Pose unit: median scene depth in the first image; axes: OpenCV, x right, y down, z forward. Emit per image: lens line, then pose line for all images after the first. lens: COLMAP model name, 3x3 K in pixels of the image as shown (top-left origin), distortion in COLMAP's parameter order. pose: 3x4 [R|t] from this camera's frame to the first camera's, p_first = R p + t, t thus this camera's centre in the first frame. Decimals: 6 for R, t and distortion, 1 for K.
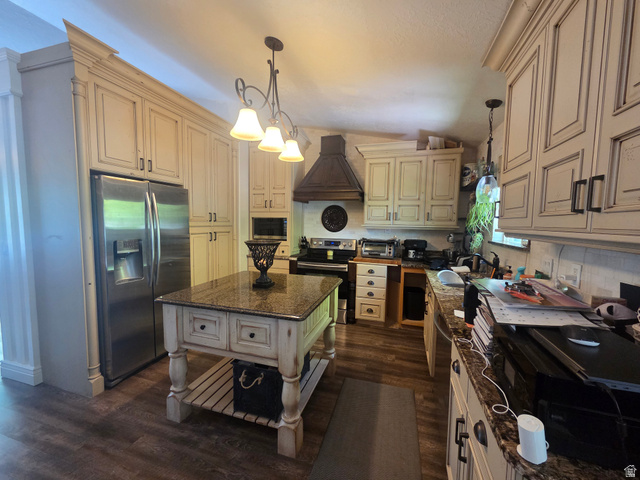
lens RADIAL K [[261.2, 0, 322.0], [0, 261.2, 242.8], [0, 0, 1]] dist [0.003433, -0.000441]
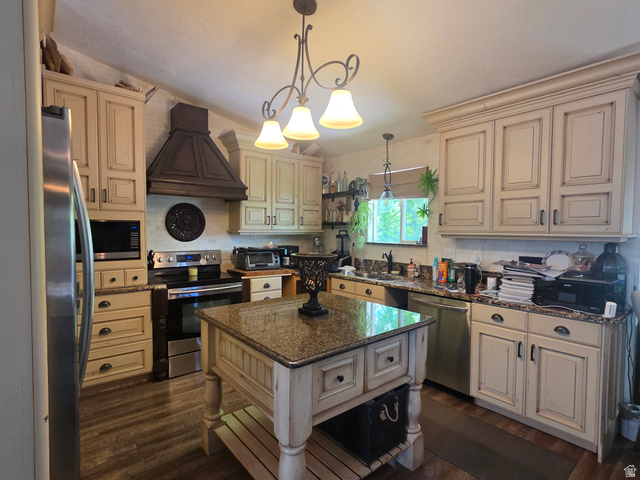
lens RADIAL K [[331.5, 0, 322.3], [0, 331.5, 240.1], [0, 0, 1]] dist [0.001557, 0.000516]
pose [[0.539115, -0.040532, 0.841256, -0.592614], [0.066300, 0.997784, 0.005585, -0.030138], [-0.839619, 0.052764, 0.540607, 0.255969]]
